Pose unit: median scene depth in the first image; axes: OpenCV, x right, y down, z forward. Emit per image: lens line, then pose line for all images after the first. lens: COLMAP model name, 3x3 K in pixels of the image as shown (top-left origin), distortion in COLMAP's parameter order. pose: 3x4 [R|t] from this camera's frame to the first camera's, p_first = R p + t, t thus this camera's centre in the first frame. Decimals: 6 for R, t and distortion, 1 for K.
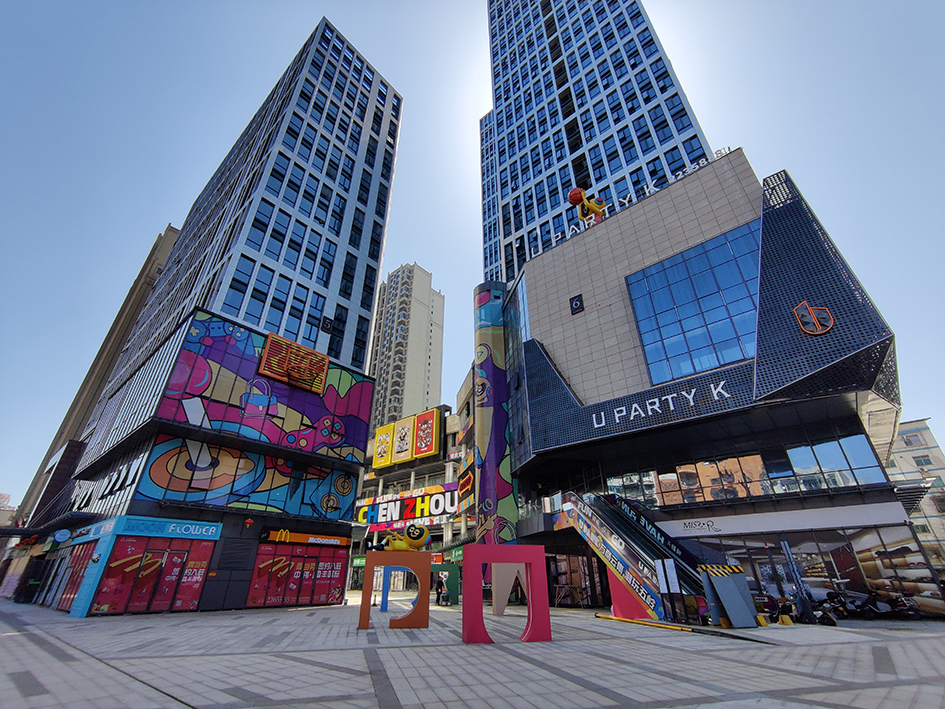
lens RADIAL K [[404.2, 0, 469.2], [0, 404.2, 355.2], [0, 0, 1]] dist [-0.002344, -0.000565]
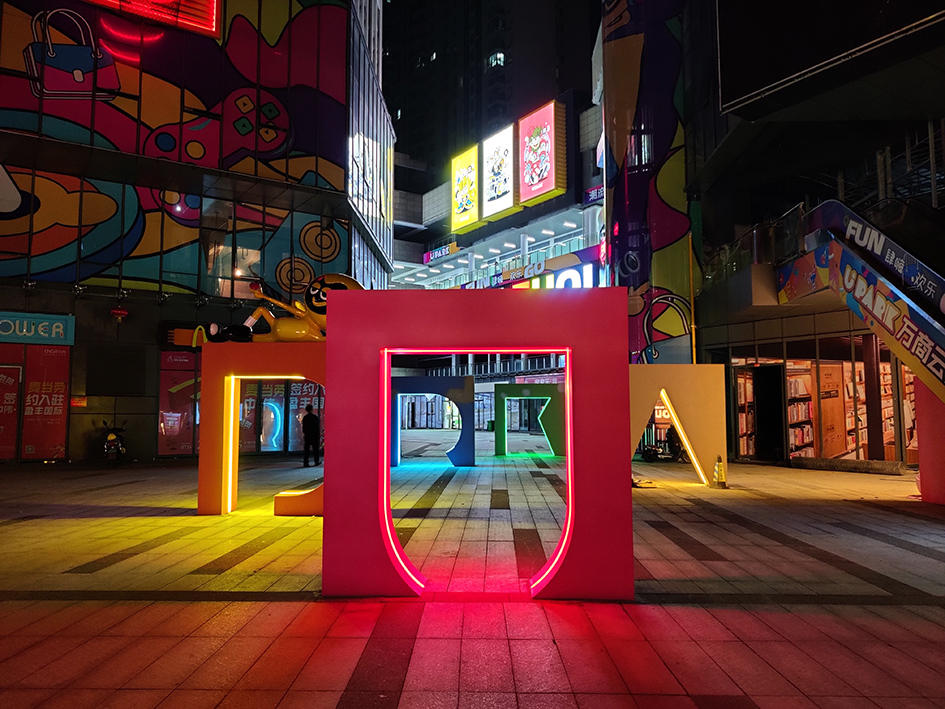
lens RADIAL K [[710.2, 0, 460.0], [0, 710.2, 358.9], [0, 0, 1]] dist [0.003624, -0.005273]
pose [[0.958856, -0.021501, -0.283077, 0.044137], [0.137137, 0.908152, 0.395543, 0.067457], [0.248572, -0.418089, 0.873735, 0.118241]]
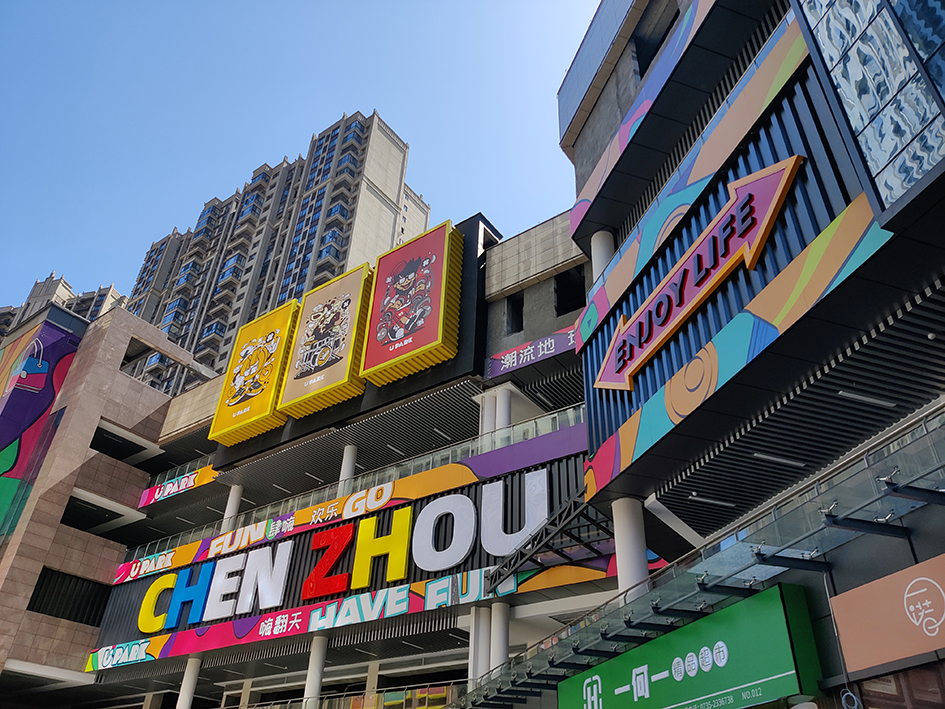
lens RADIAL K [[711.4, 0, 485.1], [0, 711.4, 357.0], [0, 0, 1]] dist [0.008603, -0.001867]
pose [[0.995318, 0.077934, 0.057172, -0.087069], [-0.071887, 0.992274, -0.101113, 0.302492], [-0.064611, 0.096529, 0.993231, 0.548876]]
